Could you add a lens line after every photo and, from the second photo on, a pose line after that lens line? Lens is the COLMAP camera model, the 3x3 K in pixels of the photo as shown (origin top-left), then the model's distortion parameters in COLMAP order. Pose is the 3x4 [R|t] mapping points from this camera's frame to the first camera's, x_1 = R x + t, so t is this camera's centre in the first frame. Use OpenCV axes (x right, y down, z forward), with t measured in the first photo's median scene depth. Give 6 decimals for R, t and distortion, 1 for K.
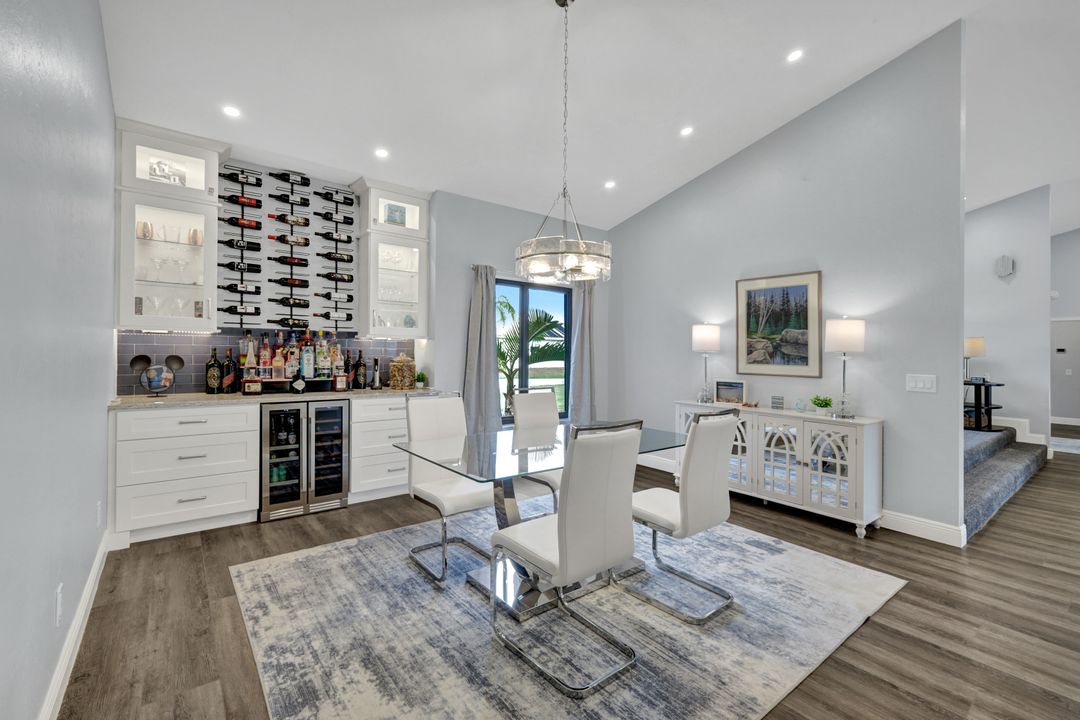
lens RADIAL K [[469.1, 0, 523.3], [0, 469.1, 346.6], [0, 0, 1]] dist [0.000475, -0.000213]
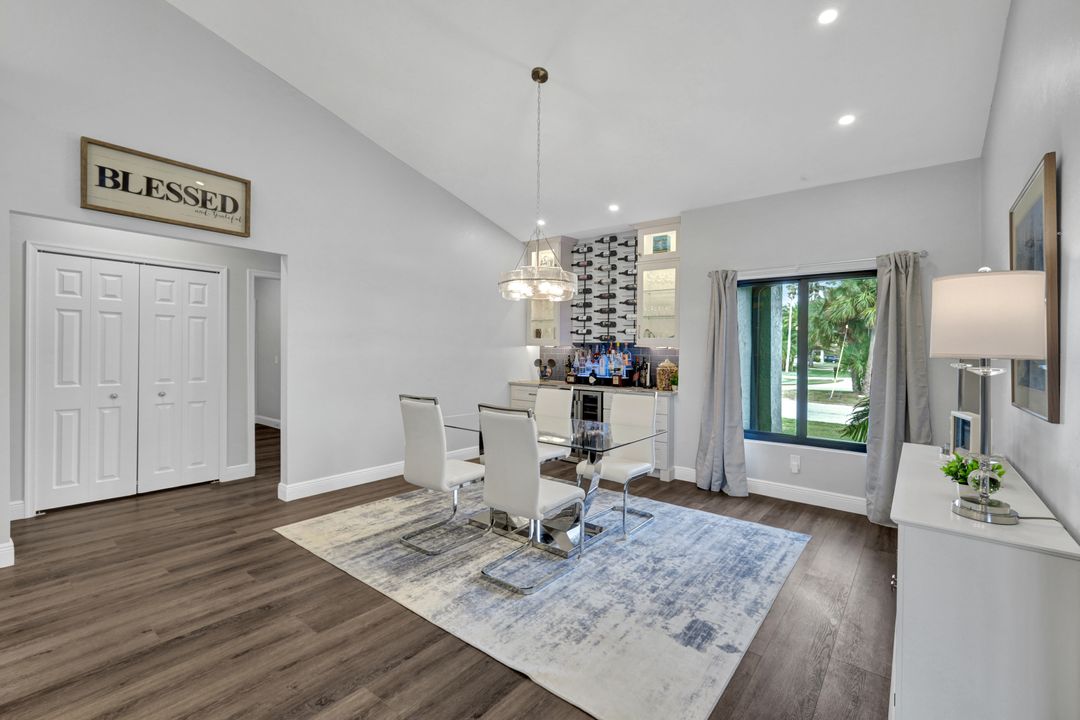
lens RADIAL K [[464.1, 0, 560.4], [0, 464.1, 357.8], [0, 0, 1]] dist [0.000021, -0.000047]
pose [[0.268446, 0.003988, -0.963287, 0.940827], [-0.000101, 0.999992, 0.004111, 0.005416], [0.963295, -0.001007, 0.268444, 0.510596]]
